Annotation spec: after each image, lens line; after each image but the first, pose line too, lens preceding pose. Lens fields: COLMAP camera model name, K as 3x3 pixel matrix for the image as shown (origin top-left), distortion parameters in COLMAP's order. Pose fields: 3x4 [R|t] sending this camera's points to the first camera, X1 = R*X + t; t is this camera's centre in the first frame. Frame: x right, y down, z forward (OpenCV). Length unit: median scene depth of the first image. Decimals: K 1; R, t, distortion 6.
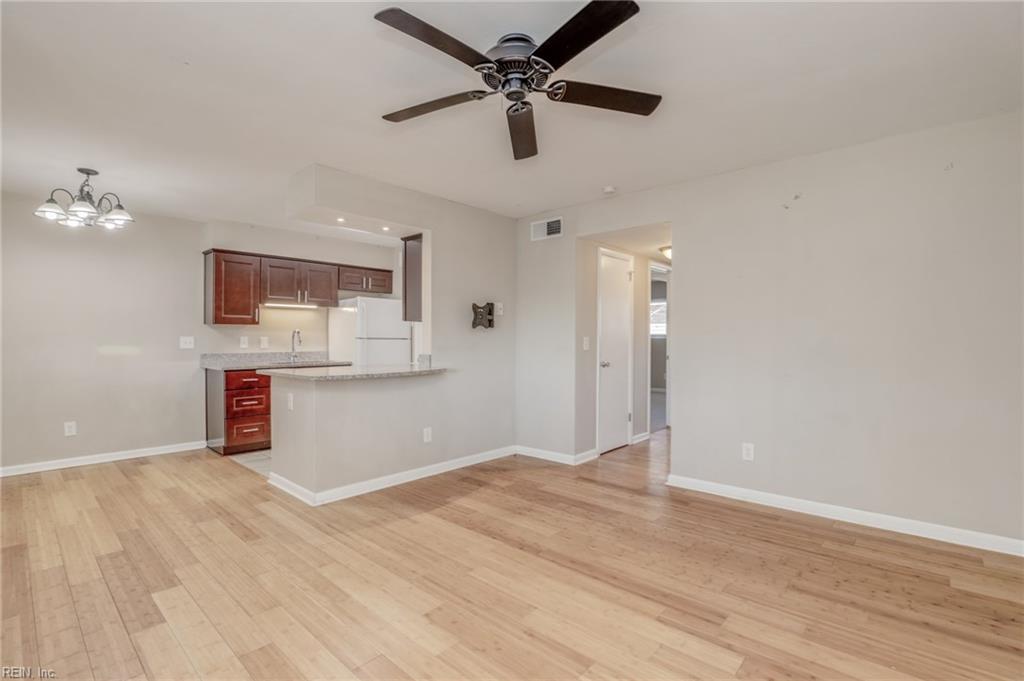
lens RADIAL K [[483.4, 0, 512.0], [0, 483.4, 340.5], [0, 0, 1]] dist [-0.030837, 0.001128]
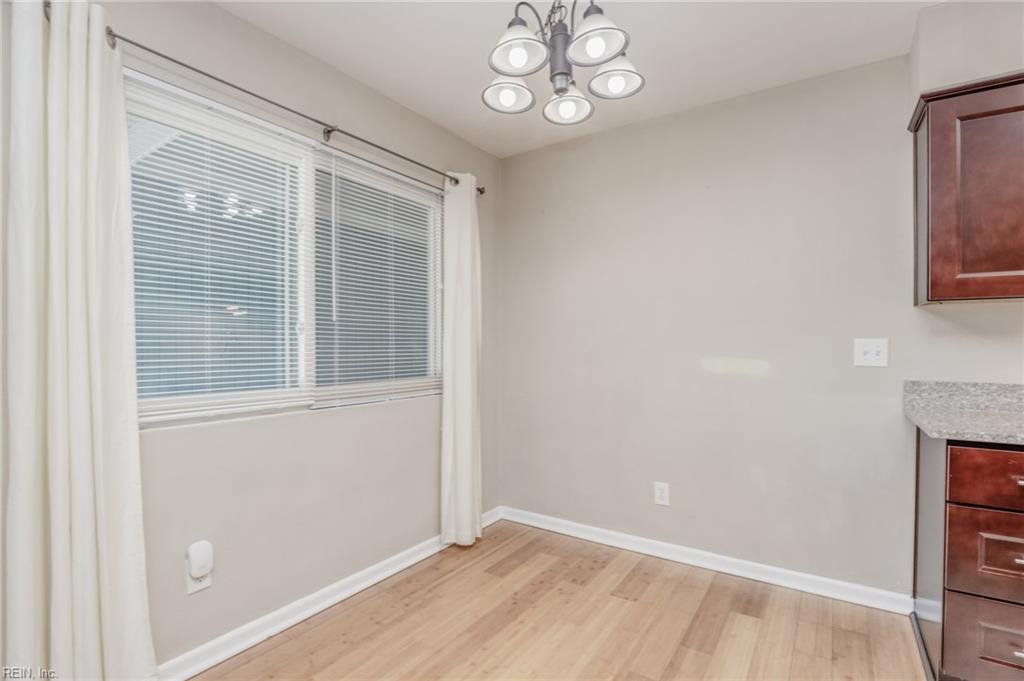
lens RADIAL K [[495.8, 0, 507.4], [0, 495.8, 348.3], [0, 0, 1]] dist [-0.045040, 0.011780]
pose [[0.157722, 0.006788, -0.987460, -0.407776], [-0.005946, 0.999965, 0.005924, 0.000395], [0.987466, 0.004937, 0.157757, 0.815246]]
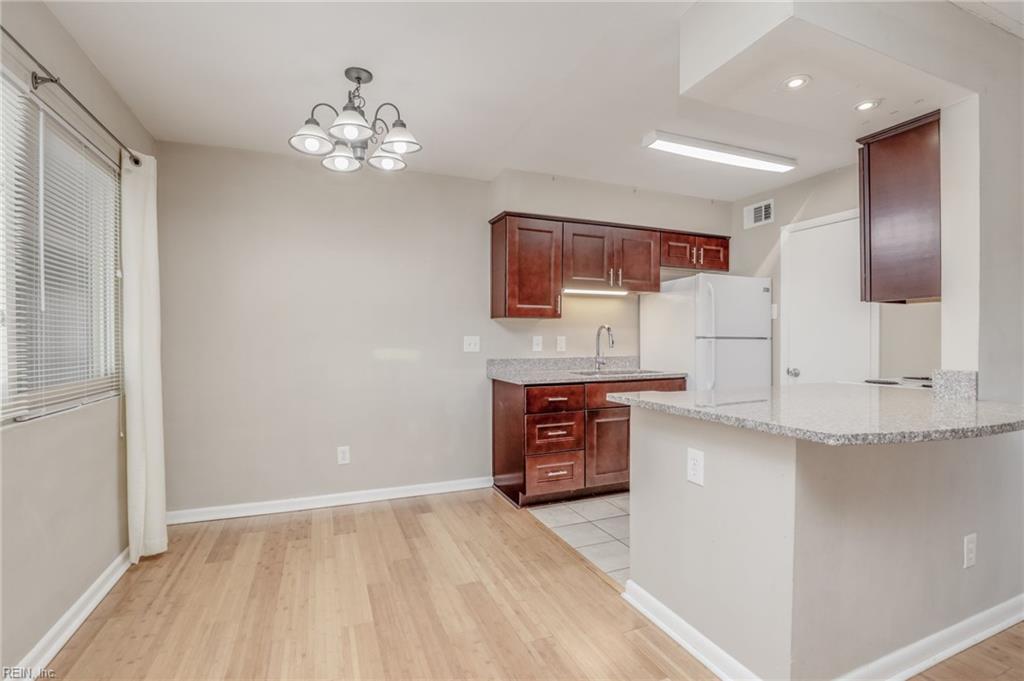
lens RADIAL K [[478.7, 0, 524.1], [0, 478.7, 340.2], [0, 0, 1]] dist [-0.022279, -0.000132]
pose [[0.913683, -0.001264, -0.406426, -0.404373], [-0.000447, 0.999991, -0.004114, 0.002420], [0.406428, 0.003941, 0.913674, 0.467528]]
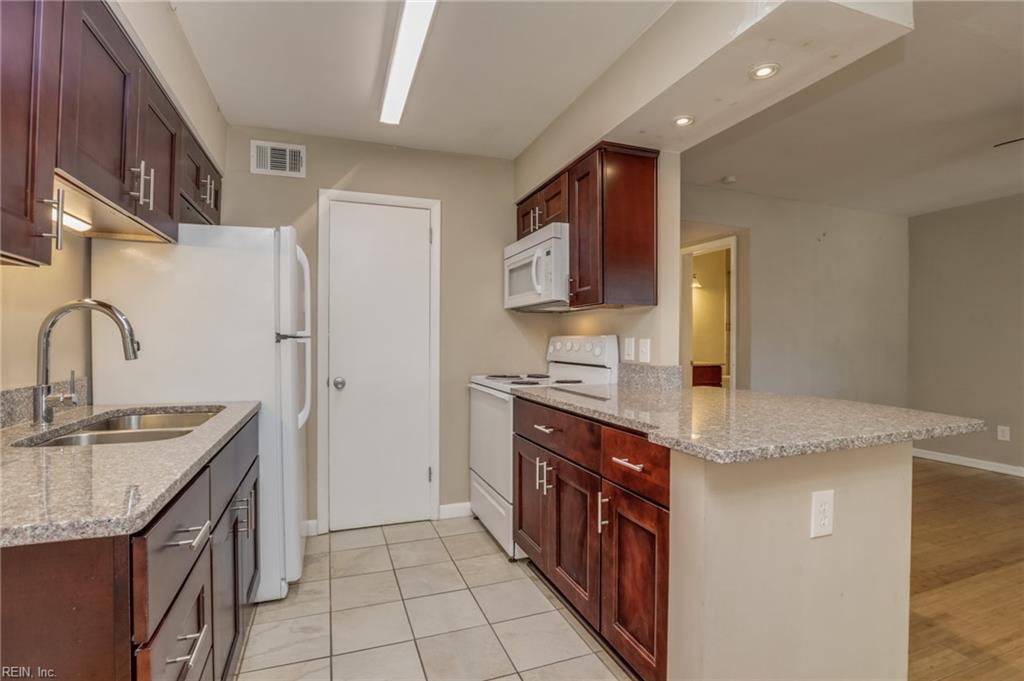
lens RADIAL K [[478.8, 0, 499.2], [0, 478.8, 341.7], [0, 0, 1]] dist [-0.024739, -0.000213]
pose [[0.464764, -0.001647, 0.885433, -0.855616], [0.002720, 0.999996, 0.000433, -0.000592], [-0.885431, 0.002208, 0.464766, 1.017143]]
